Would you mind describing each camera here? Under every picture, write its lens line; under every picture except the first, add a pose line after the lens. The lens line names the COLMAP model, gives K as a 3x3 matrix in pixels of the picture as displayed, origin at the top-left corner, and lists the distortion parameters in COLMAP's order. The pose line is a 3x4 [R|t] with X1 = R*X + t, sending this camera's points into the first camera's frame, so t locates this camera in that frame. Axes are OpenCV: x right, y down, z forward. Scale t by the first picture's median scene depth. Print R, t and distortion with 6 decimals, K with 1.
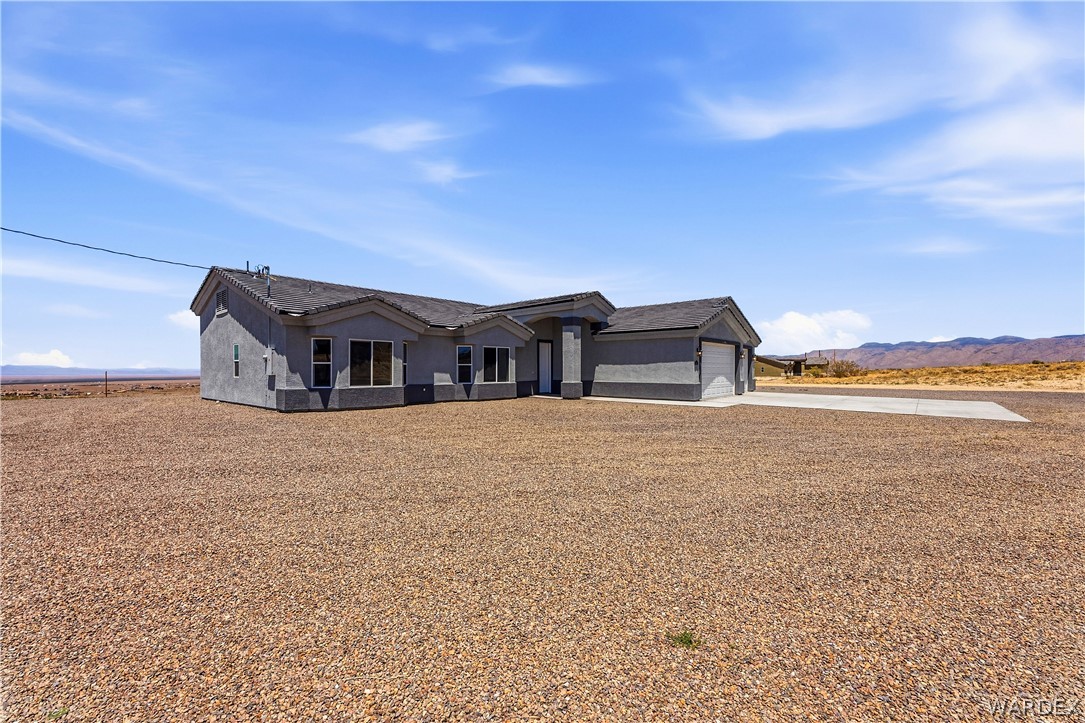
lens RADIAL K [[443.0, 0, 531.5], [0, 443.0, 362.7], [0, 0, 1]] dist [0.000488, -0.000134]
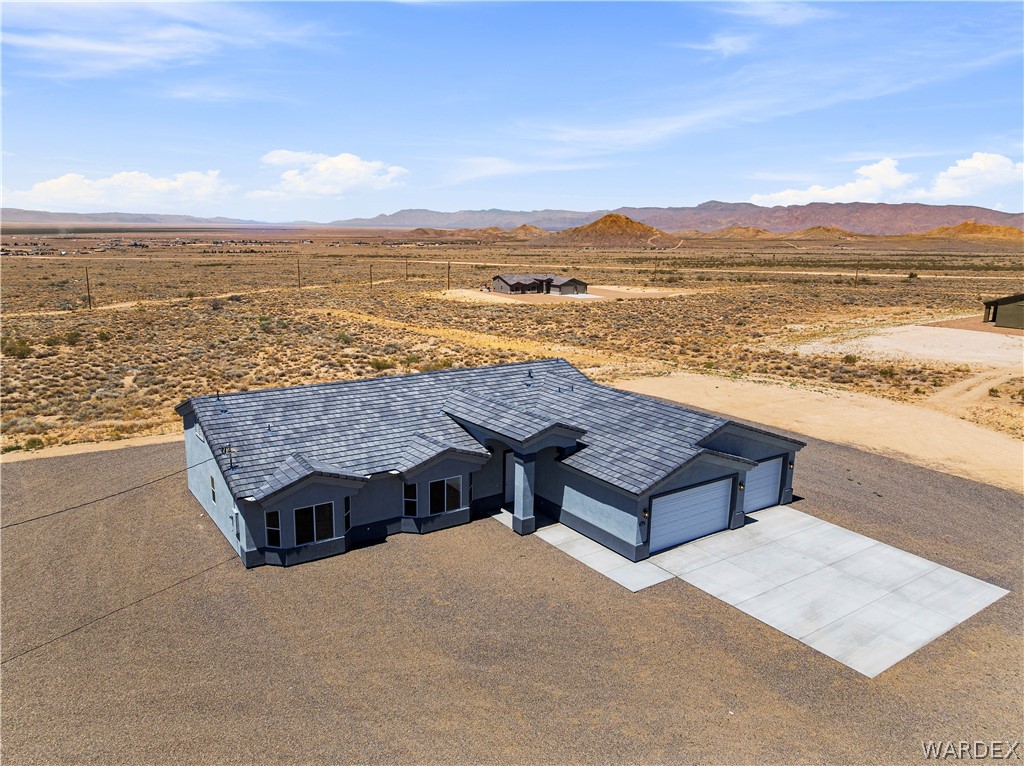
lens RADIAL K [[711.0, 0, 492.3], [0, 711.0, 381.5], [0, 0, 1]] dist [-0.000357, -0.000018]
pose [[0.968427, 0.069982, -0.239275, 0.427904], [-0.016117, 0.975359, 0.220035, -0.661857], [0.248777, -0.209231, 0.945691, -0.469063]]
